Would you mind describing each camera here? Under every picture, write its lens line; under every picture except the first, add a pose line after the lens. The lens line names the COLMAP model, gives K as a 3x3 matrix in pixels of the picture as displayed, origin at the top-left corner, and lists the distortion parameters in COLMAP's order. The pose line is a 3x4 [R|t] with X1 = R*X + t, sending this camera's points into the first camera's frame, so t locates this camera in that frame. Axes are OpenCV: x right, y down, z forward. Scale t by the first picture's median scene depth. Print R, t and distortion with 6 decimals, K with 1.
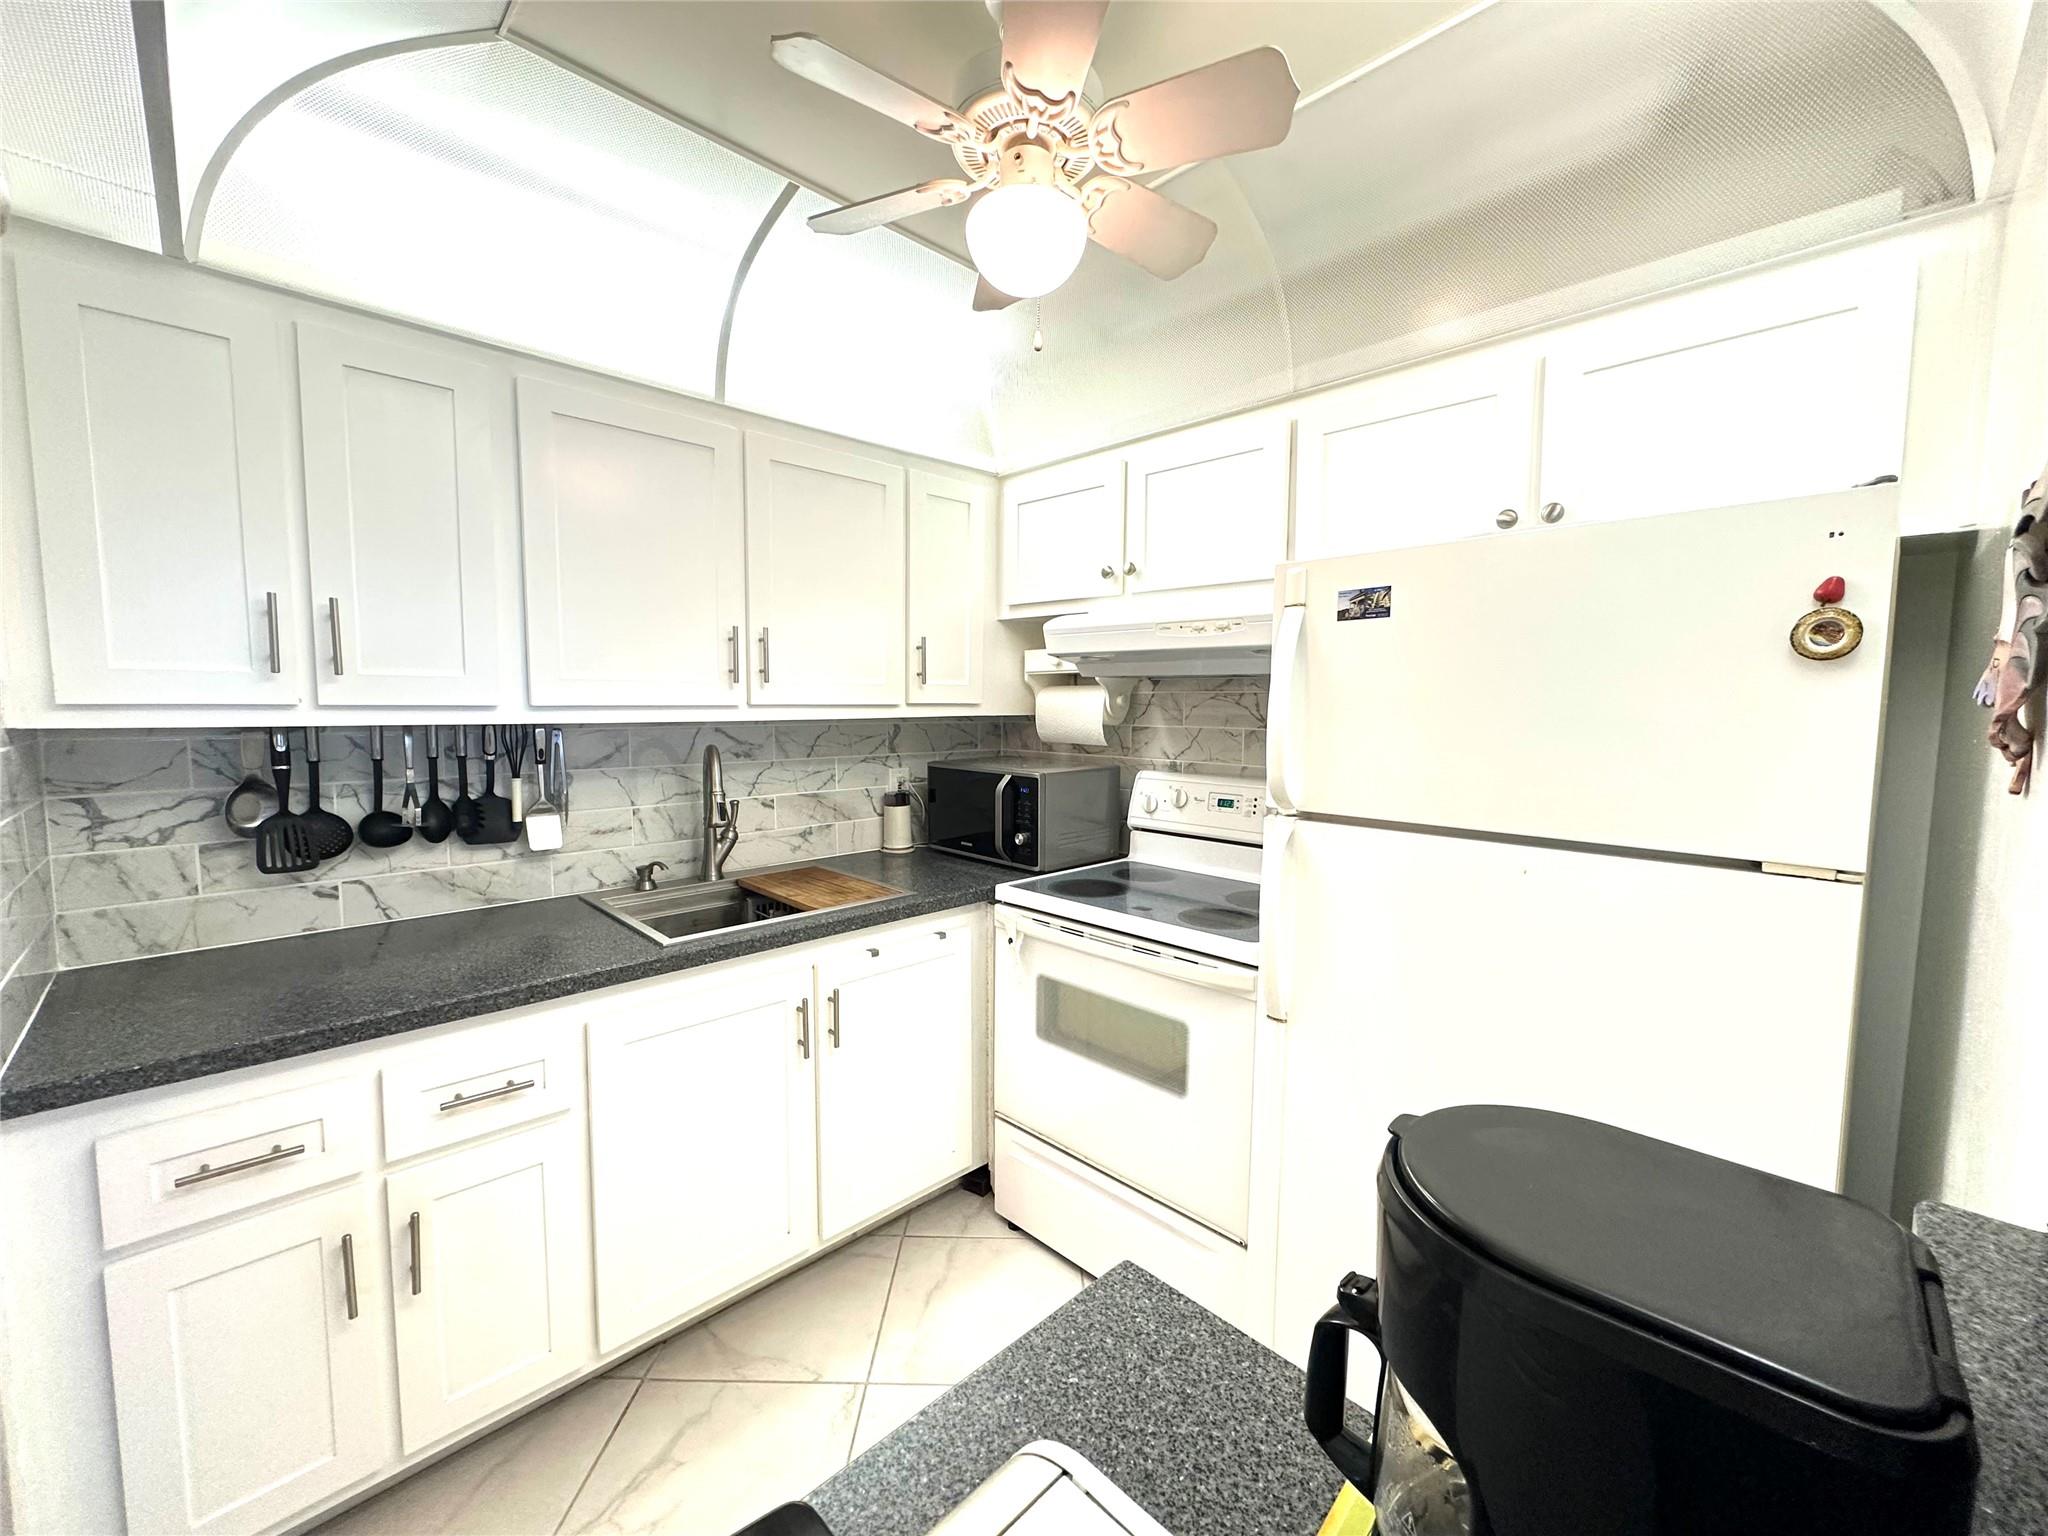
lens RADIAL K [[814.3, 0, 1022.6], [0, 814.3, 766.9], [0, 0, 1]] dist [0.000626, 0.000051]
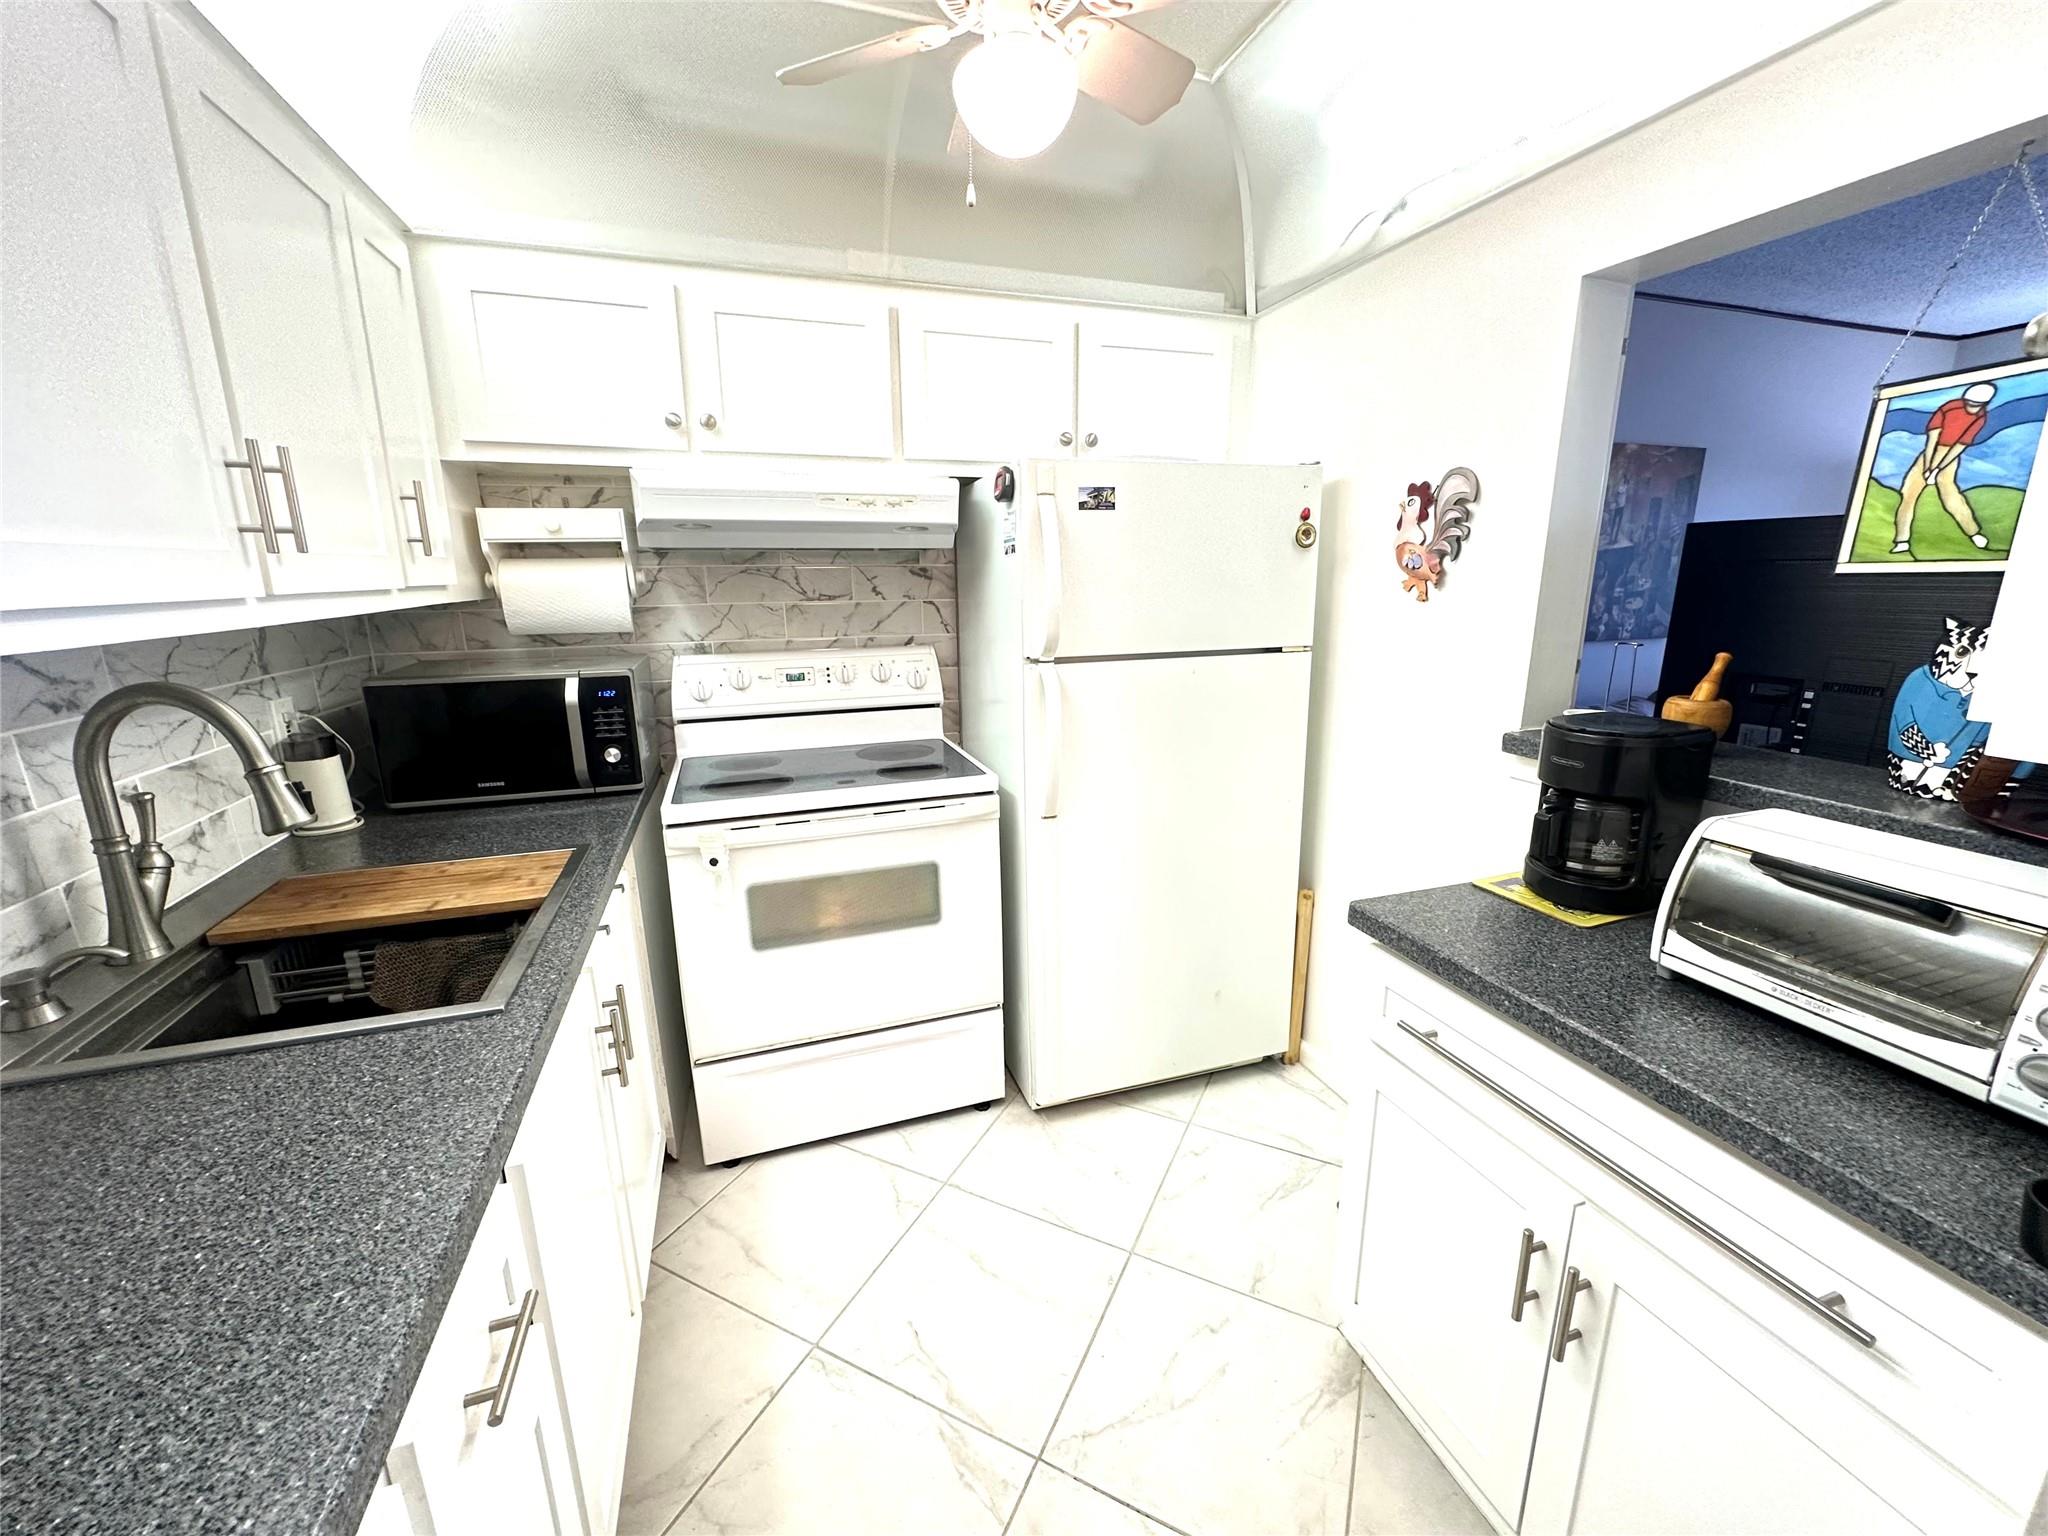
lens RADIAL K [[814.3, 0, 1022.7], [0, 814.3, 767.1], [0, 0, 1]] dist [0.000626, 0.000051]
pose [[0.435447, -0.222299, 0.872335, -0.544462], [0.087795, 0.974898, 0.204611, -0.029400], [-0.895923, -0.012511, 0.444033, 0.289145]]
